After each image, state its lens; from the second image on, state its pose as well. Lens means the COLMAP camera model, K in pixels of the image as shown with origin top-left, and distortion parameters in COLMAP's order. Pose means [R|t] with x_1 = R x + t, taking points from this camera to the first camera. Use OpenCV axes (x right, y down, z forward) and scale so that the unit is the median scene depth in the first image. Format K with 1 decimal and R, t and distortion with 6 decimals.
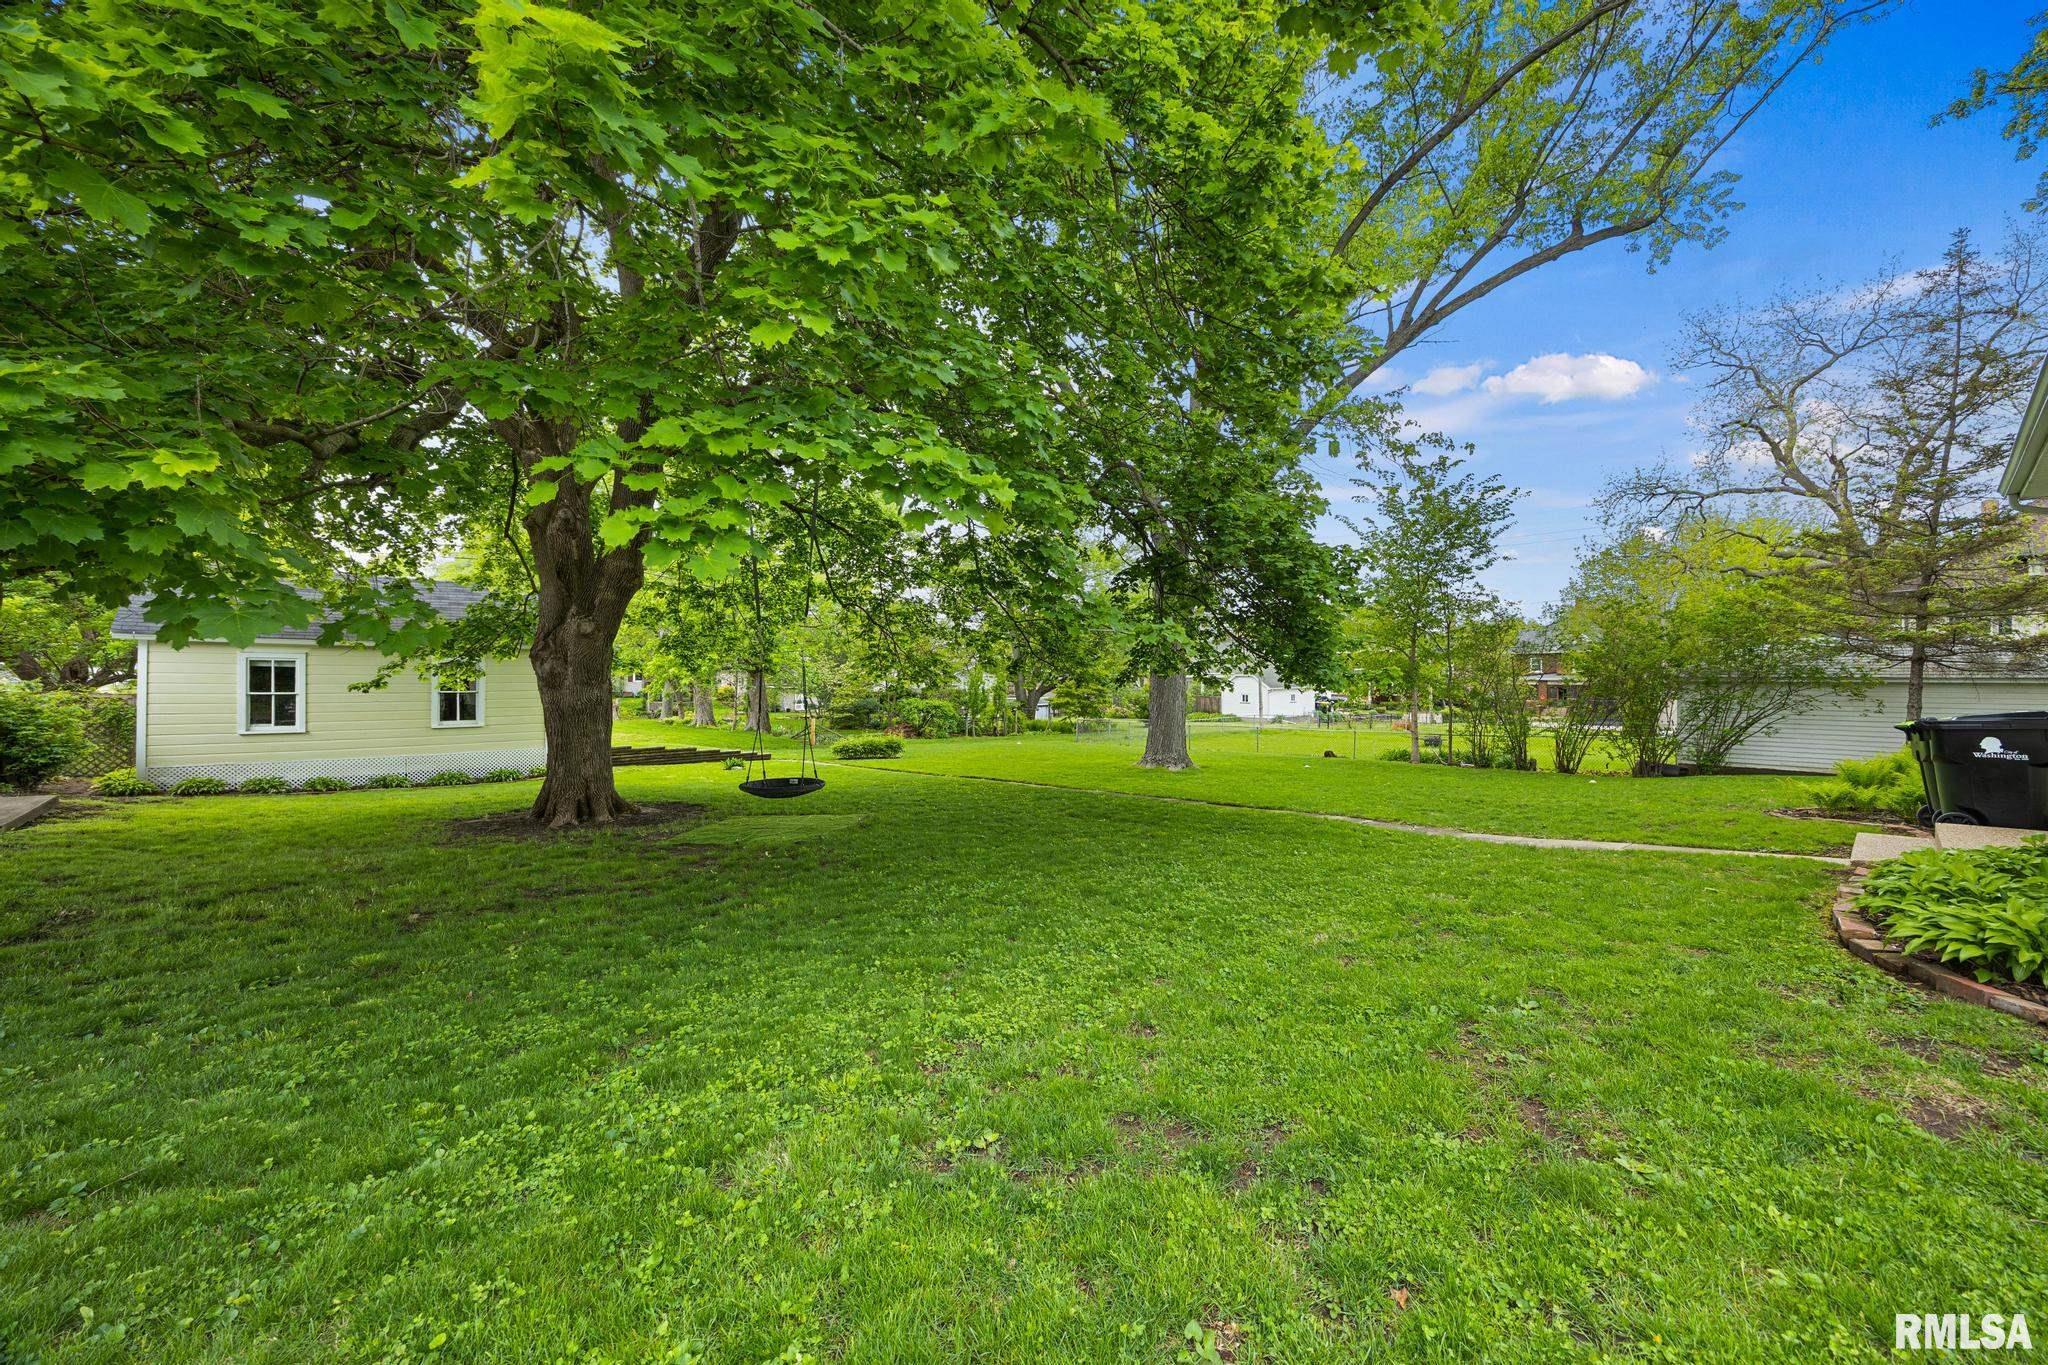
lens RADIAL K [[782.8, 0, 1025.5], [0, 782.8, 675.5], [0, 0, 1]] dist [-0.007494, 0.000127]
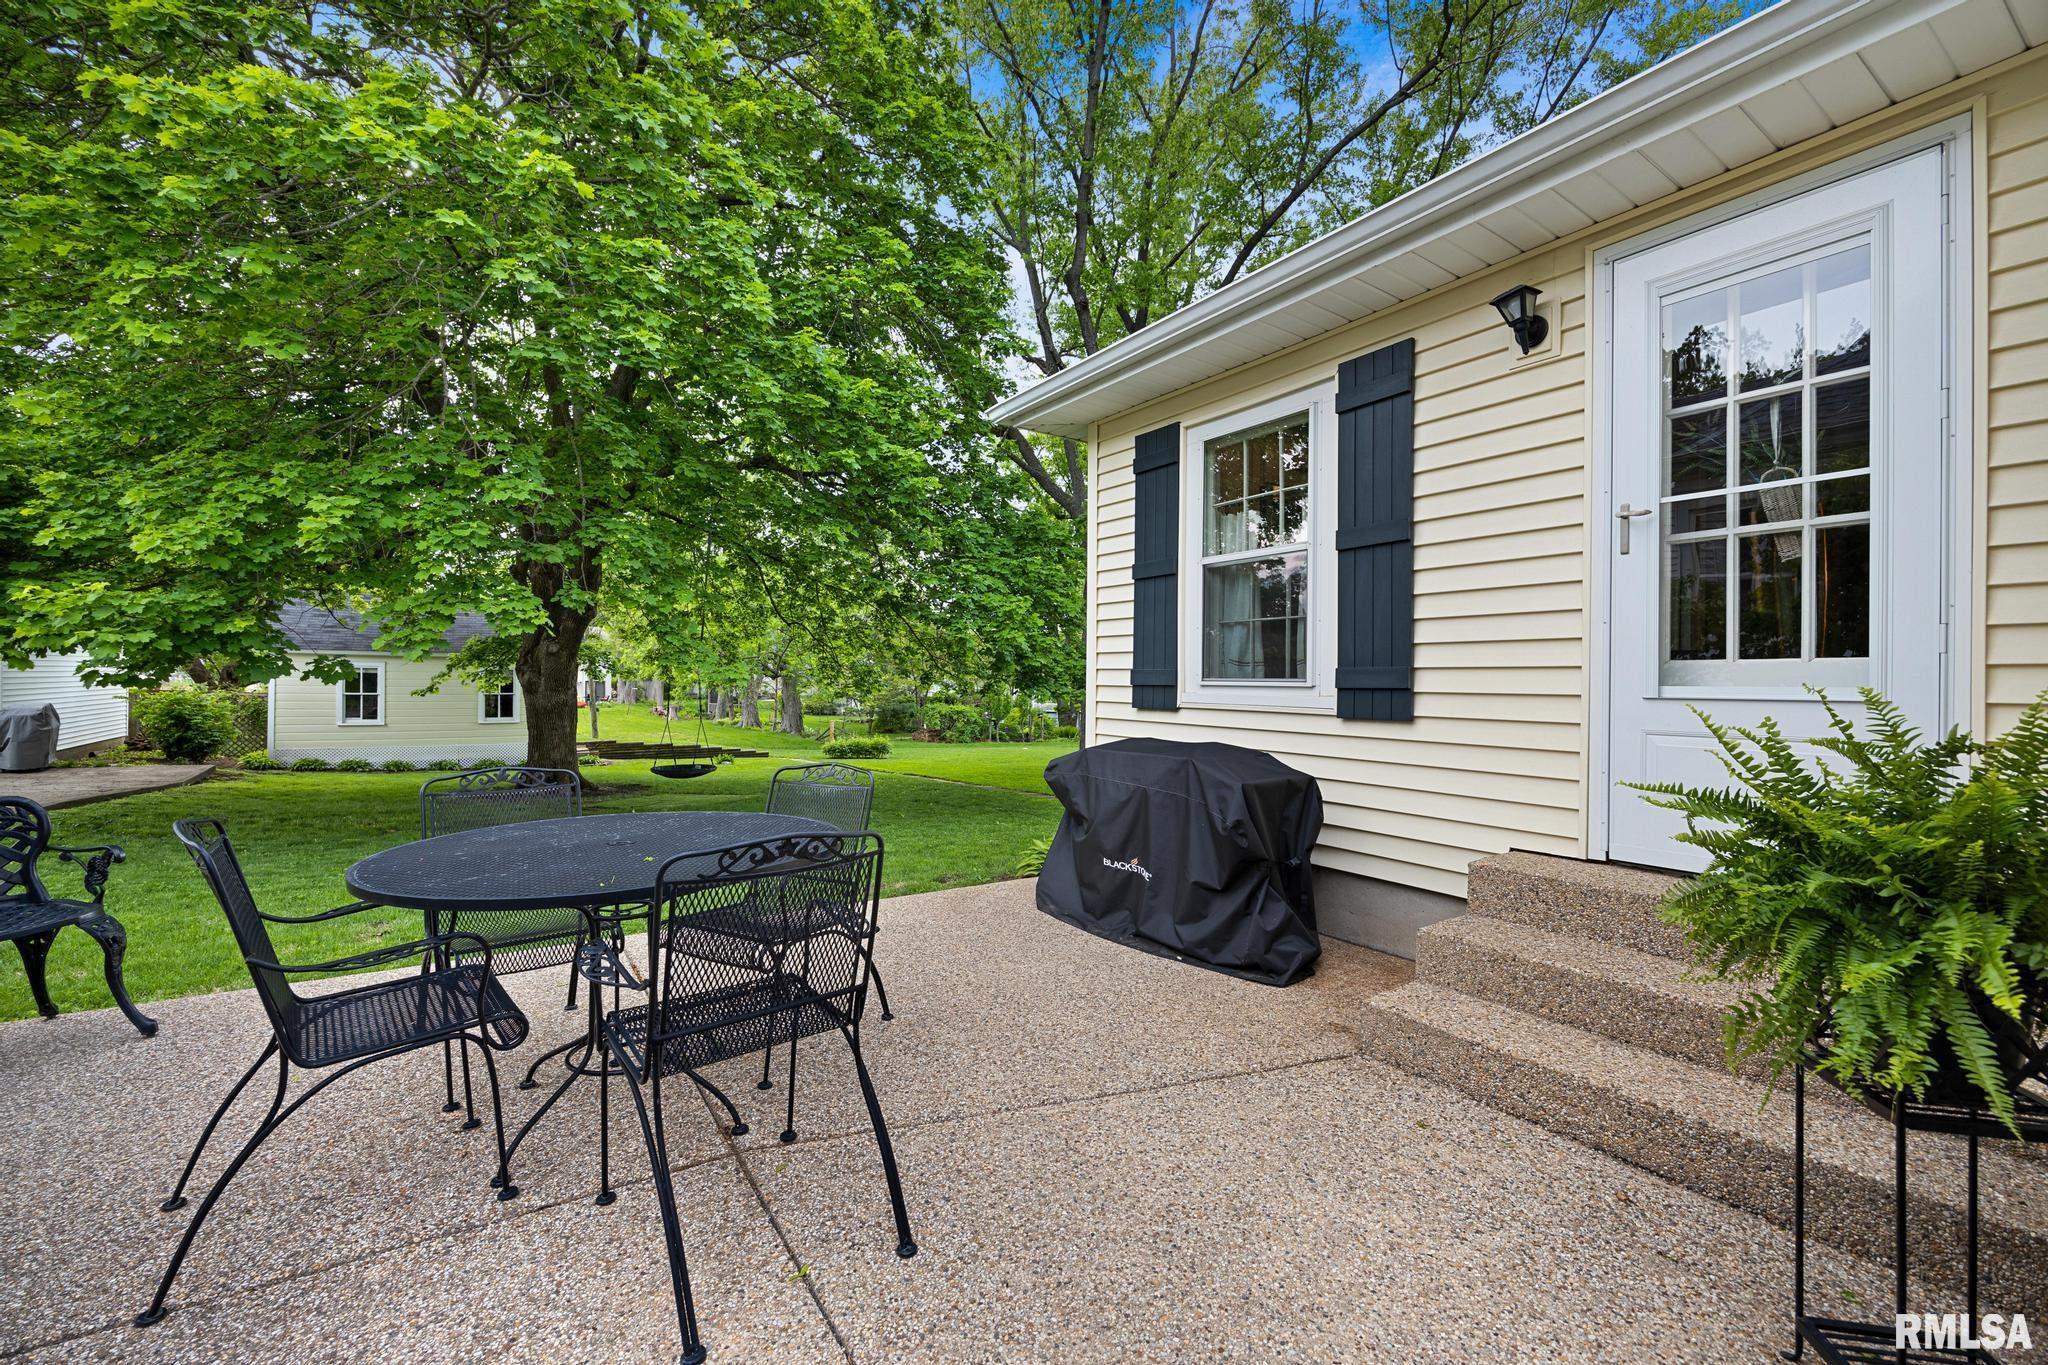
lens RADIAL K [[889.8, 0, 1024.0], [0, 889.8, 682.5], [0, 0, 1]] dist [-0.000842, -0.000075]
pose [[0.986788, 0.008212, -0.161811, 0.356300], [-0.007143, 0.999949, 0.007189, -0.014699], [0.161862, -0.005939, 0.986796, -0.276252]]
